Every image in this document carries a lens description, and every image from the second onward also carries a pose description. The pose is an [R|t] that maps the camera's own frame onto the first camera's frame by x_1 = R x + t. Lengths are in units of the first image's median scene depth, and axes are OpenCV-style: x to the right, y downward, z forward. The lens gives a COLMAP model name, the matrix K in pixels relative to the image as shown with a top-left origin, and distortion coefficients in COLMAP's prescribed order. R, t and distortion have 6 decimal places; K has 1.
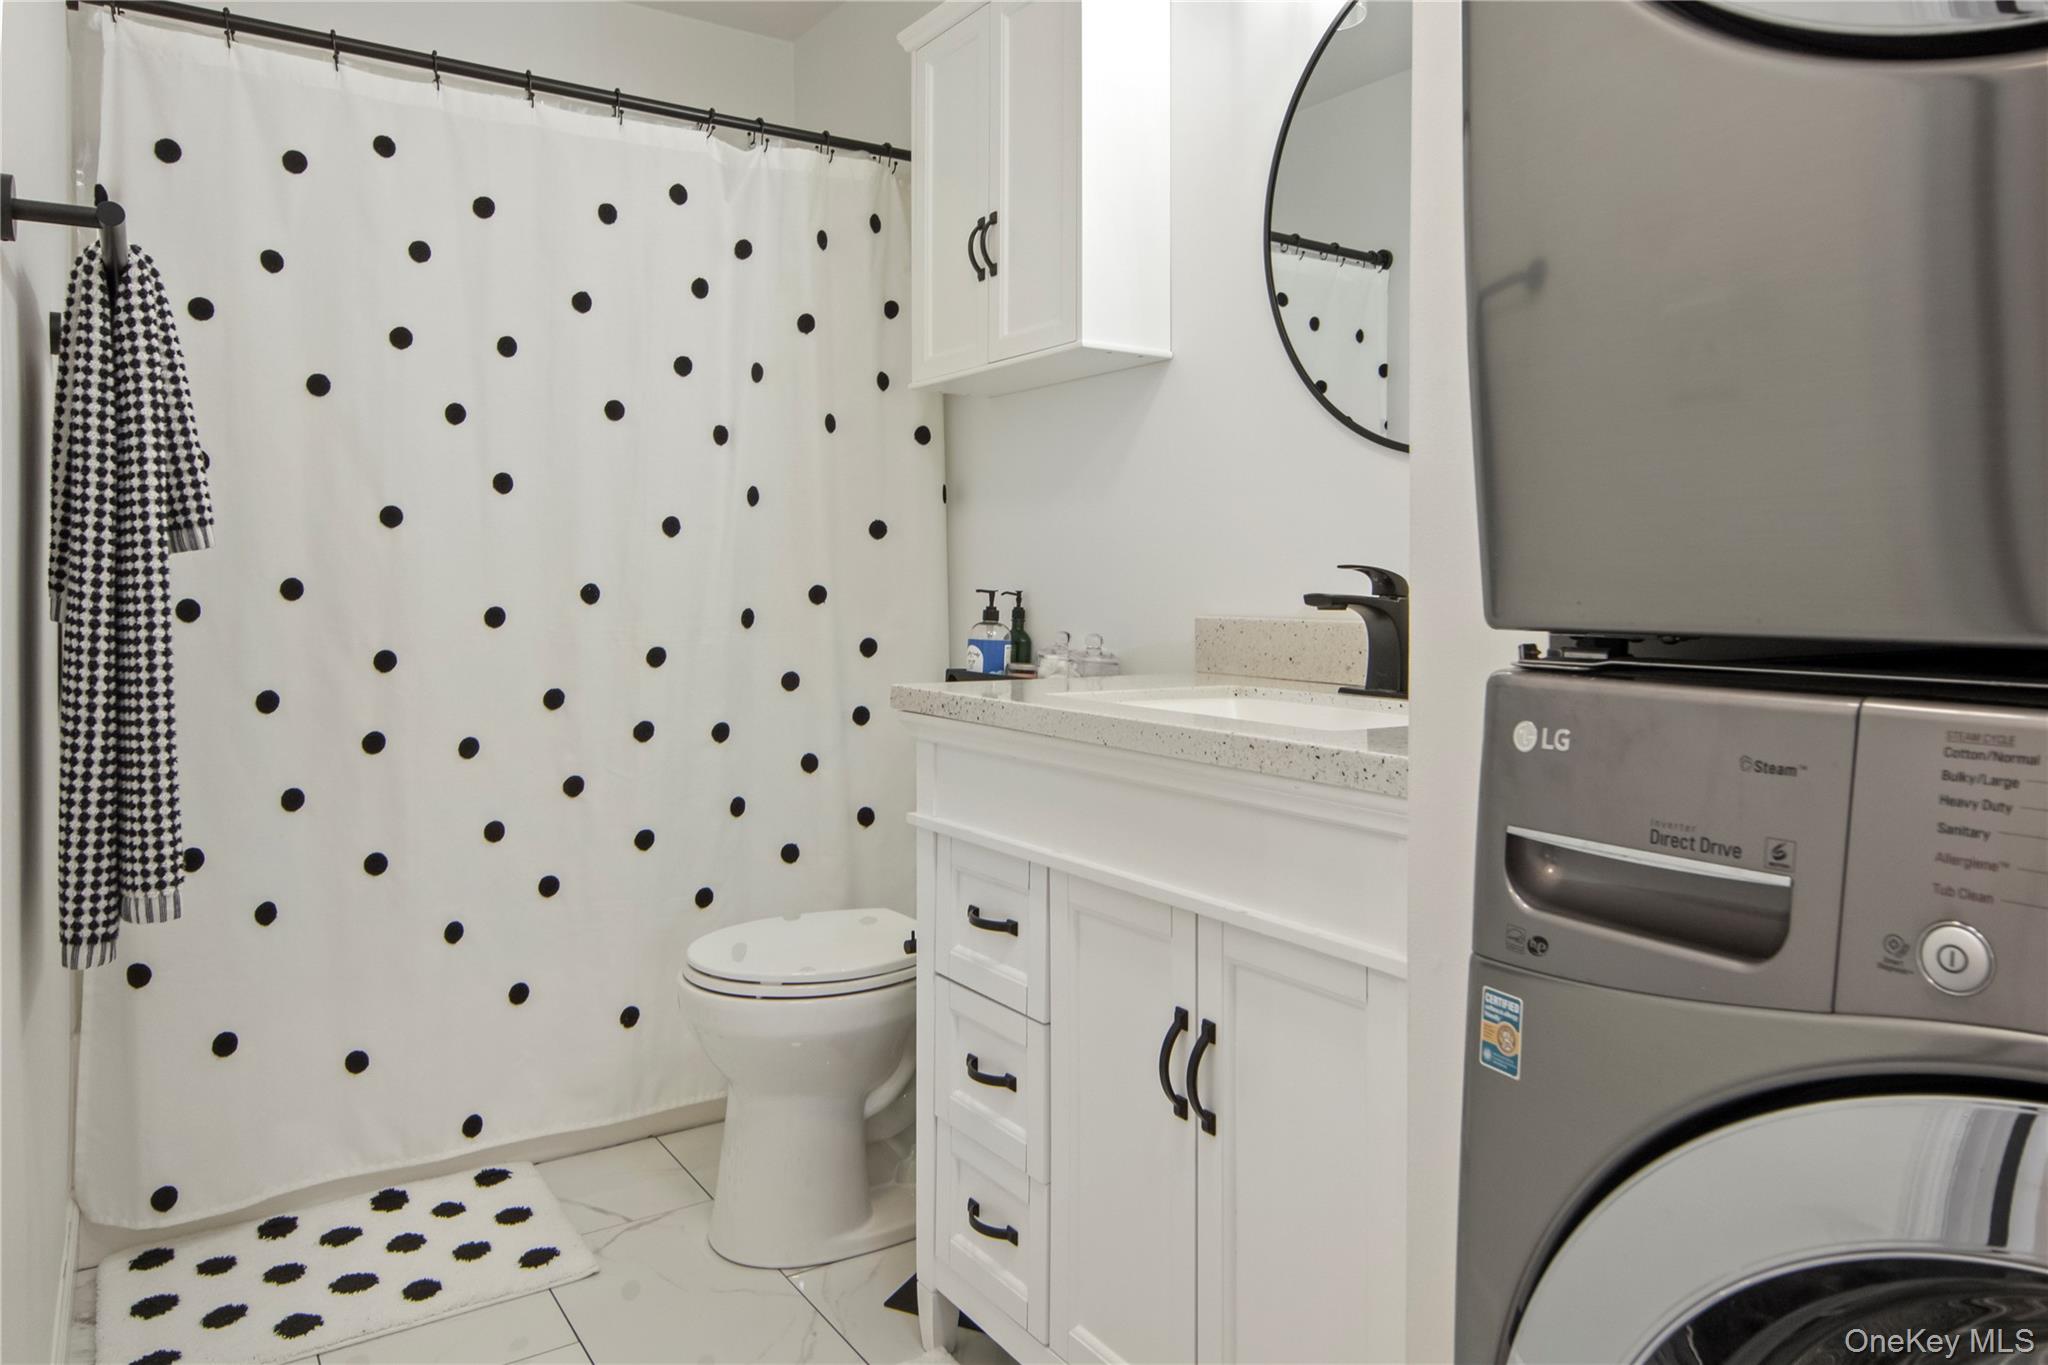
lens RADIAL K [[1315.3, 0, 1016.7], [0, 1315.3, 666.6], [0, 0, 1]] dist [-0.003156, 0.000148]
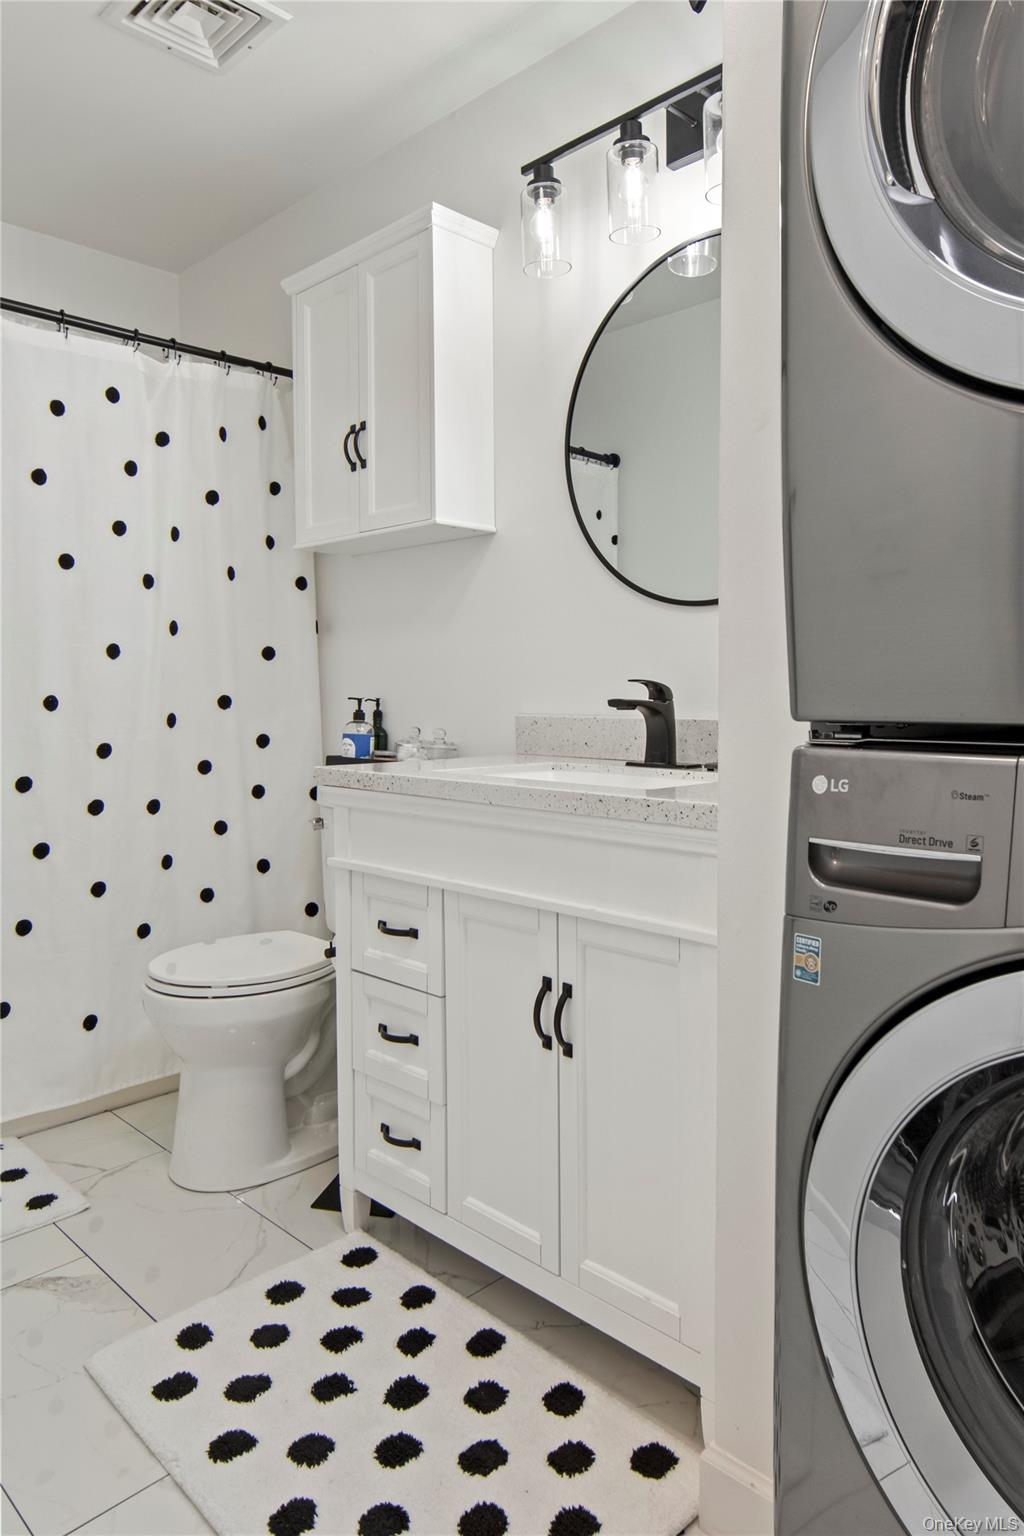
lens RADIAL K [[986.5, 0, 500.1], [0, 986.5, 799.1], [0, 0, 1]] dist [-0.003156, 0.000148]
pose [[0.981637, -0.027381, 0.188782, -0.088353], [0.018589, 0.998665, 0.048186, 0.001077], [-0.189849, -0.043792, 0.980836, -0.057108]]
